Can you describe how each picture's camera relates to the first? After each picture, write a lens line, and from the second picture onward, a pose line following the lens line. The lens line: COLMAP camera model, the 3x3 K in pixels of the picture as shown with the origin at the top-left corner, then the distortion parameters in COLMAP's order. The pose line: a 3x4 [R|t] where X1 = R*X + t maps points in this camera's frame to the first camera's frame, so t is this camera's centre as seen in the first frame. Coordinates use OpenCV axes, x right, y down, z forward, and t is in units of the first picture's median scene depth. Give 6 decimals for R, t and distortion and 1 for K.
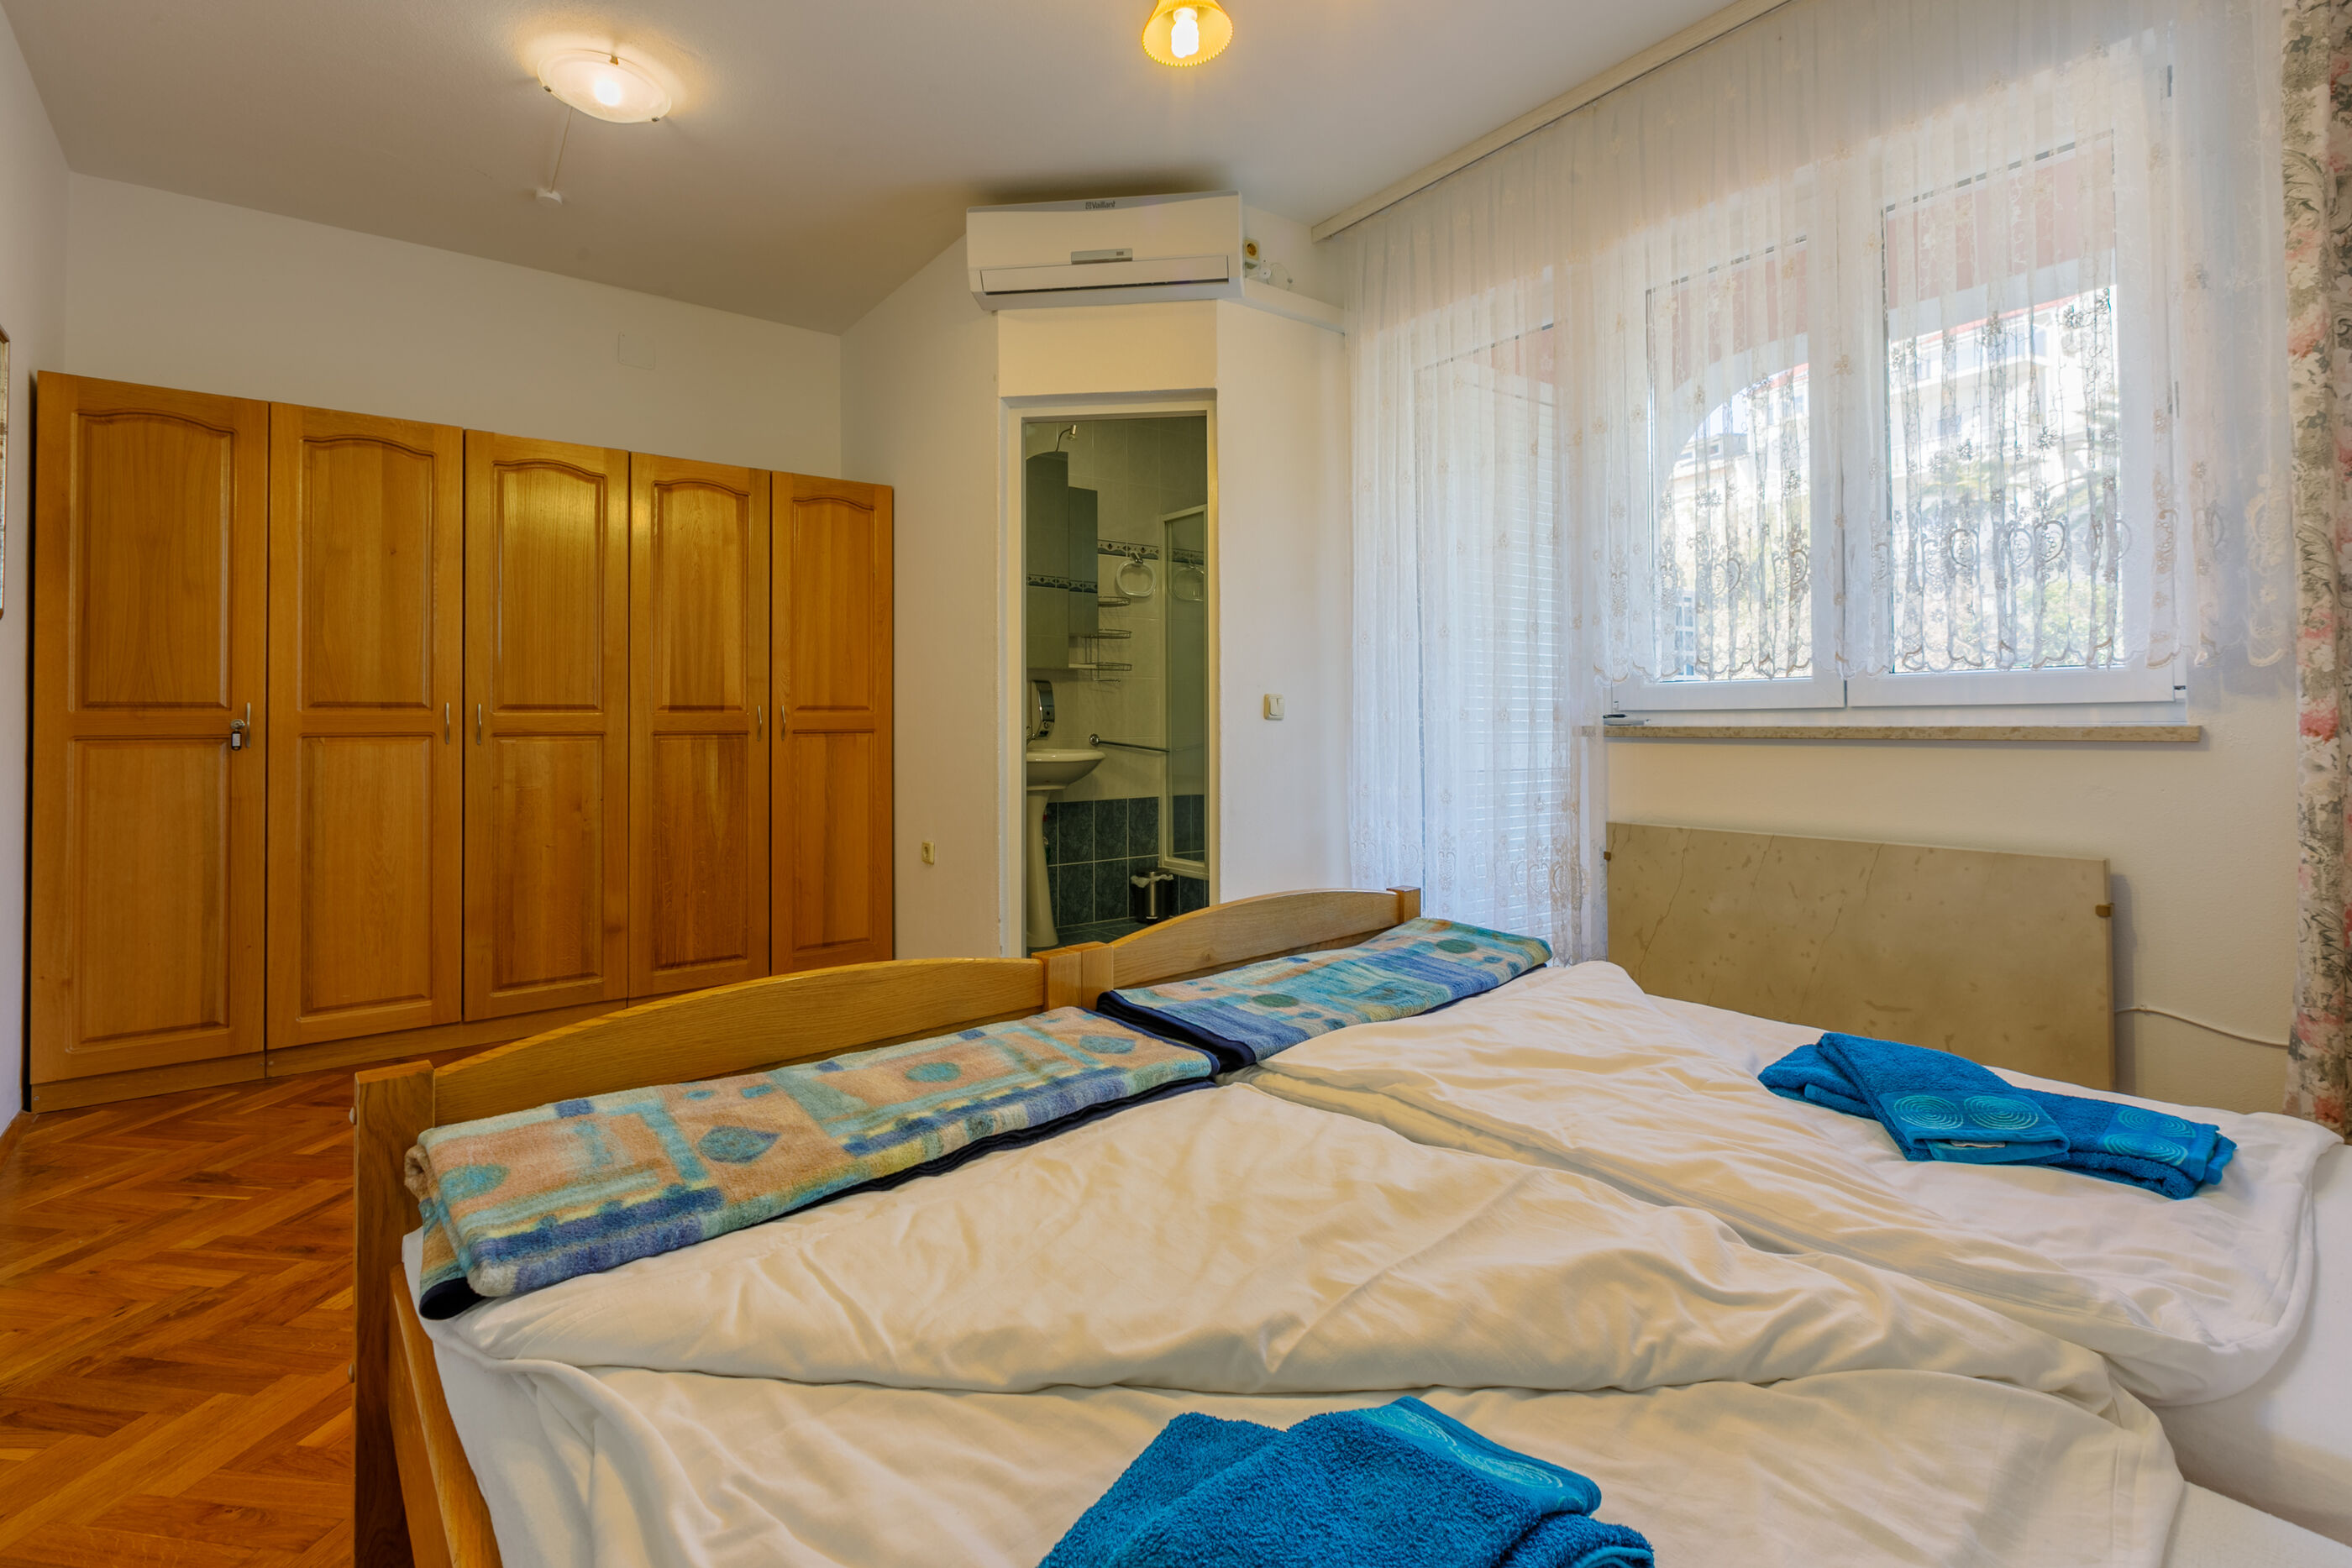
lens RADIAL K [[1066.9, 0, 1159.3], [0, 1066.9, 704.0], [0, 0, 1]] dist [0.001450, 0.000332]
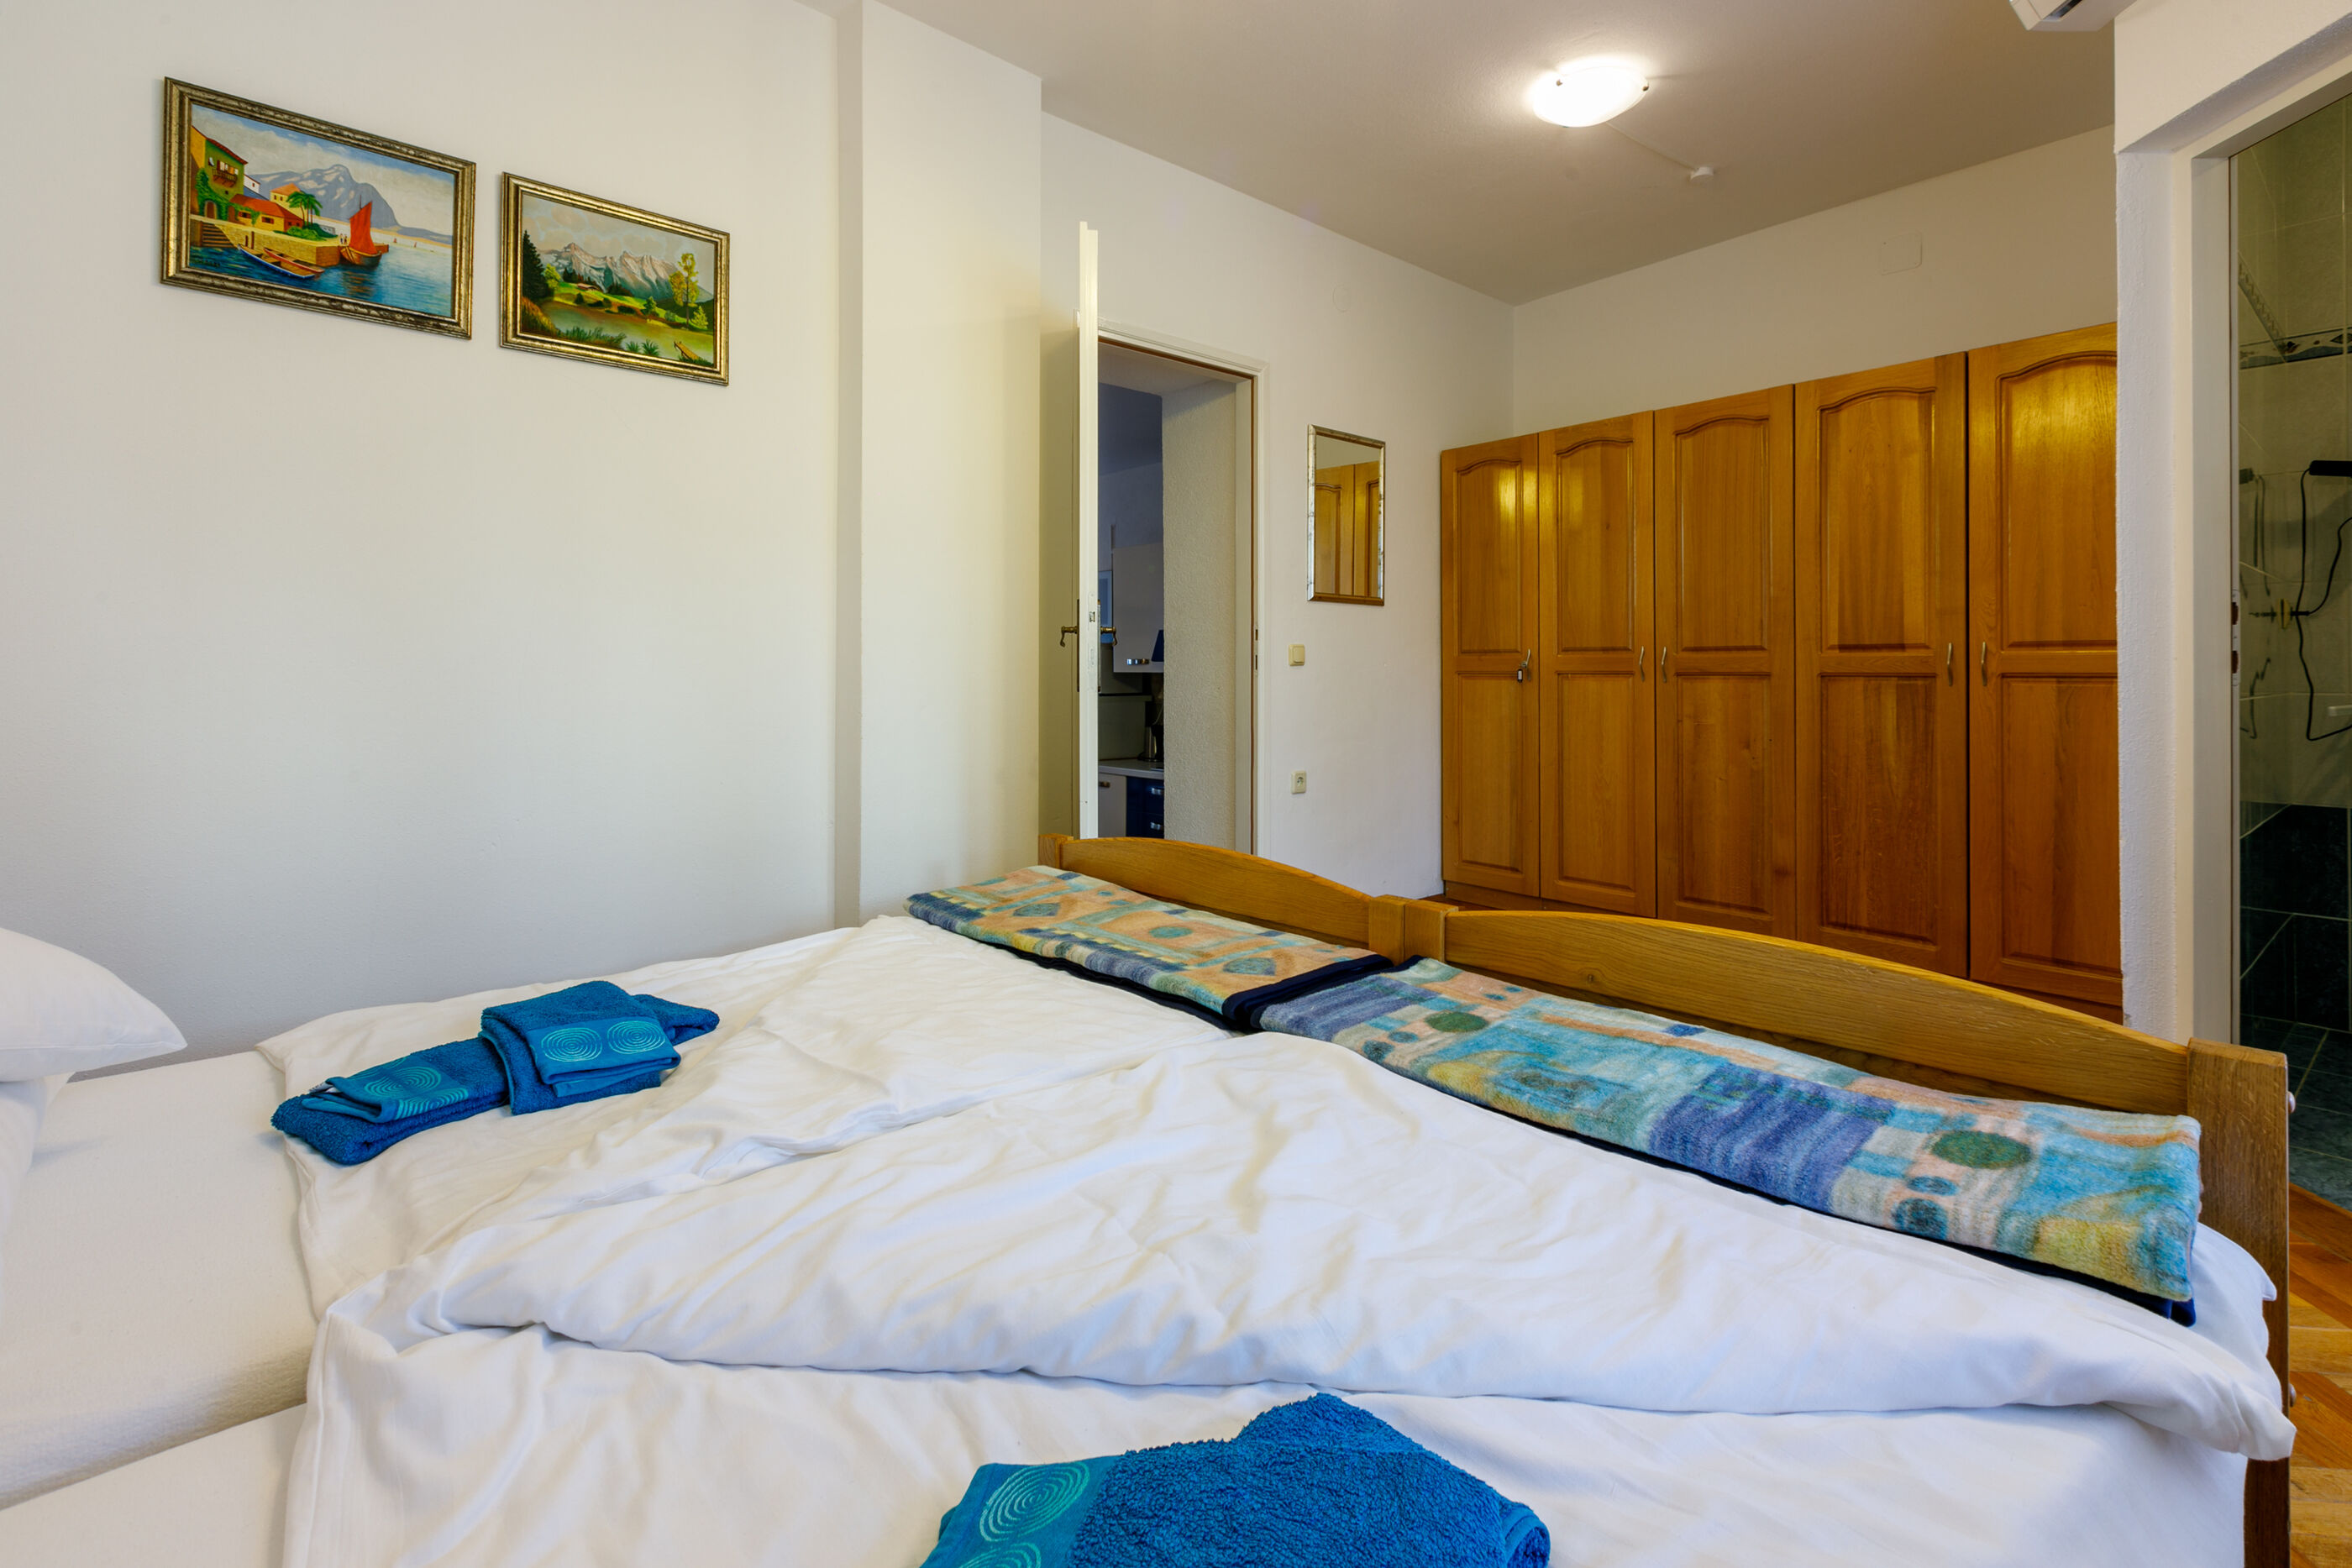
lens RADIAL K [[1035.9, 0, 1154.5], [0, 1035.9, 661.8], [0, 0, 1]] dist [0.000697, -0.000123]
pose [[0.045419, -0.001180, -0.998967, 0.410314], [0.016215, 0.999868, -0.000444, 0.006860], [0.998836, -0.016178, 0.045432, 0.364053]]
